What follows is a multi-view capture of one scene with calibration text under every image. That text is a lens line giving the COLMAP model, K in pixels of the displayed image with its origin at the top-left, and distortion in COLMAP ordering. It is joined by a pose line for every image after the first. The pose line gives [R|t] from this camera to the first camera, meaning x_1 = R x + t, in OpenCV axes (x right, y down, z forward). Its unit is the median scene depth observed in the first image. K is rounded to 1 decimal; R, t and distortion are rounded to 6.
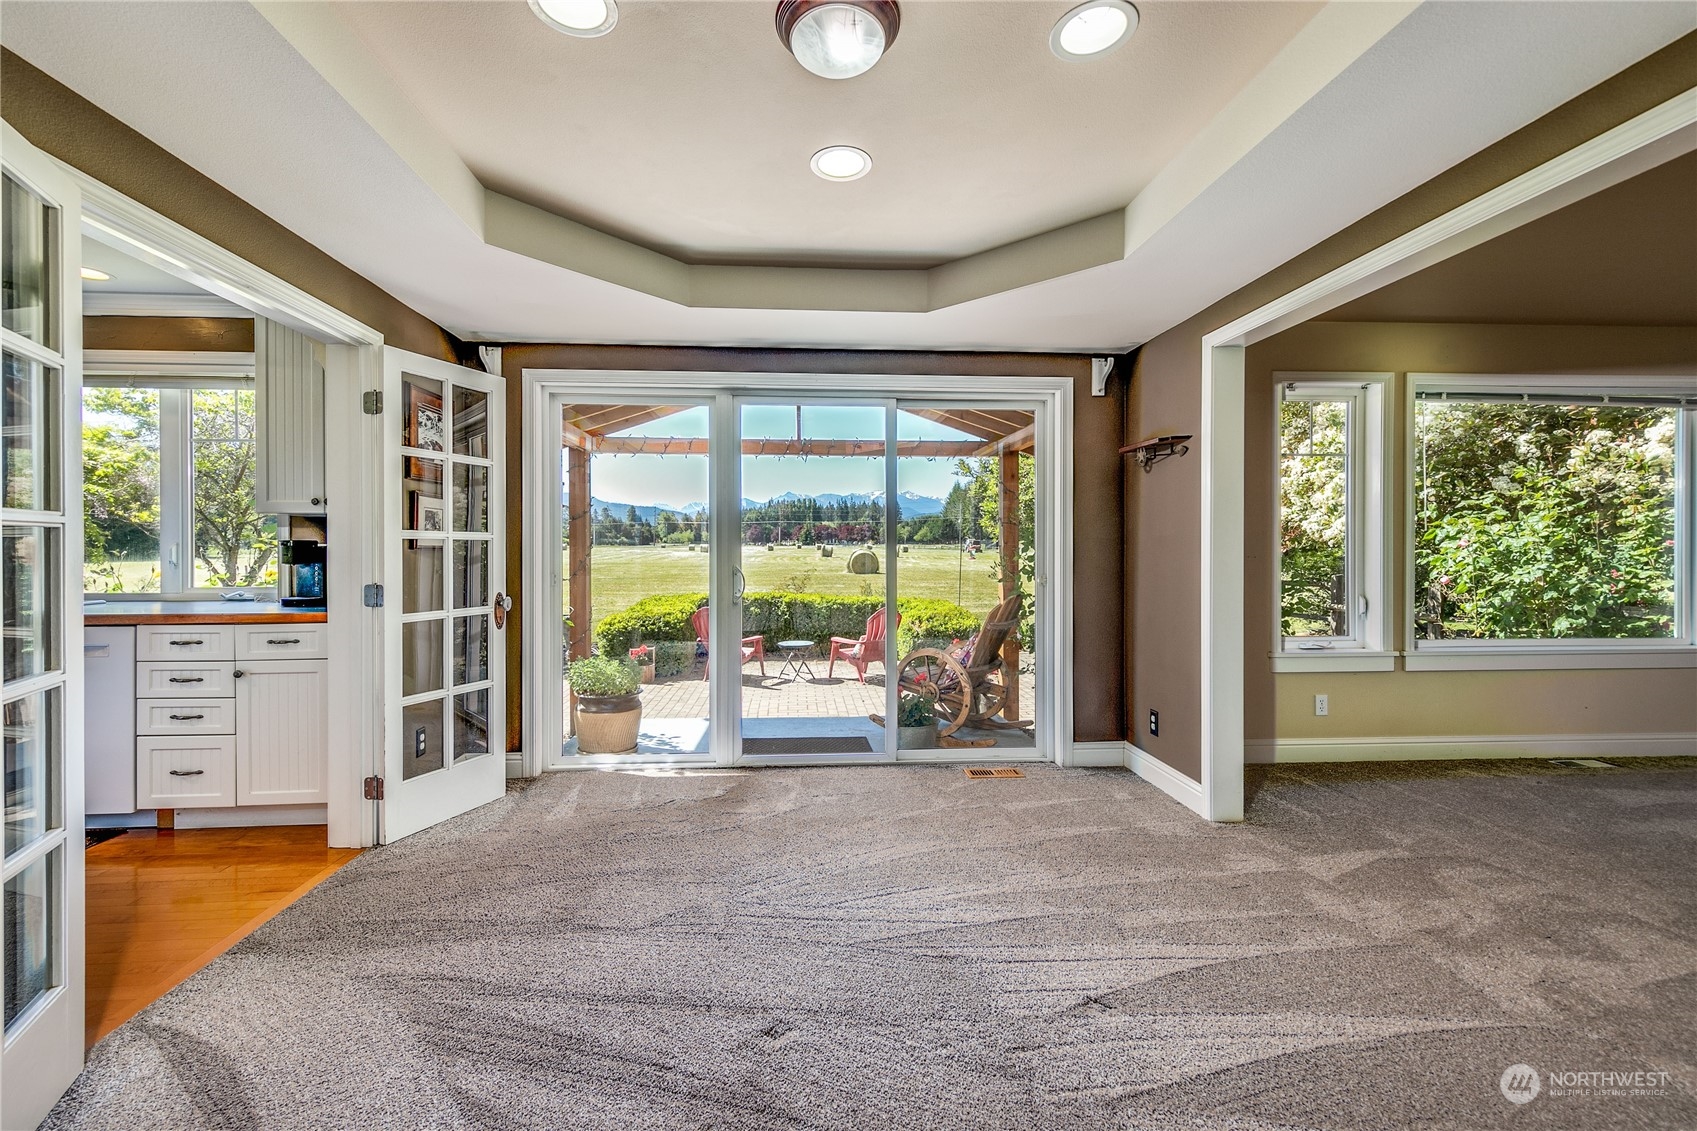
lens RADIAL K [[699.3, 0, 839.4], [0, 699.3, 556.9], [0, 0, 1]] dist [0.012714, 0.001053]
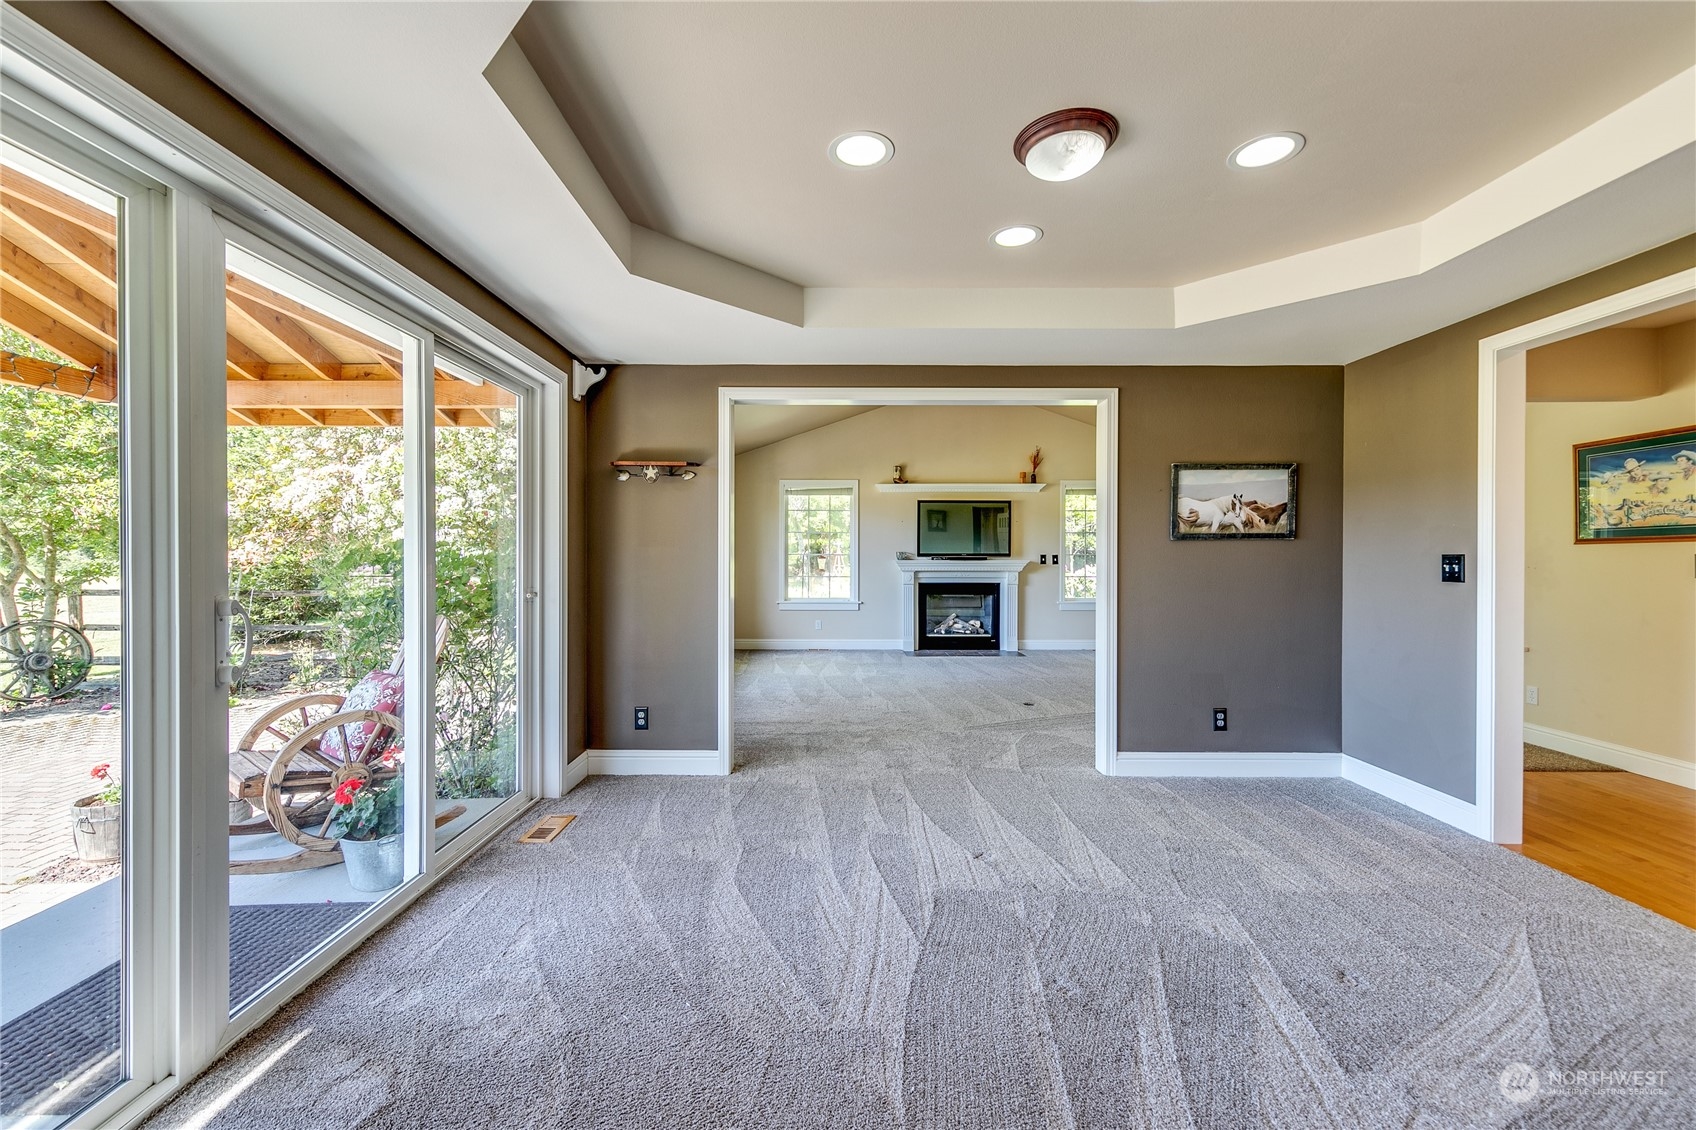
lens RADIAL K [[698.9, 0, 850.0], [0, 698.9, 564.6], [0, 0, 1]] dist [0.012714, 0.001053]
pose [[0.062536, -0.017951, 0.997881, -0.709418], [0.006481, 0.999824, 0.017580, -0.019727], [-0.998022, 0.005367, 0.062642, 0.719168]]
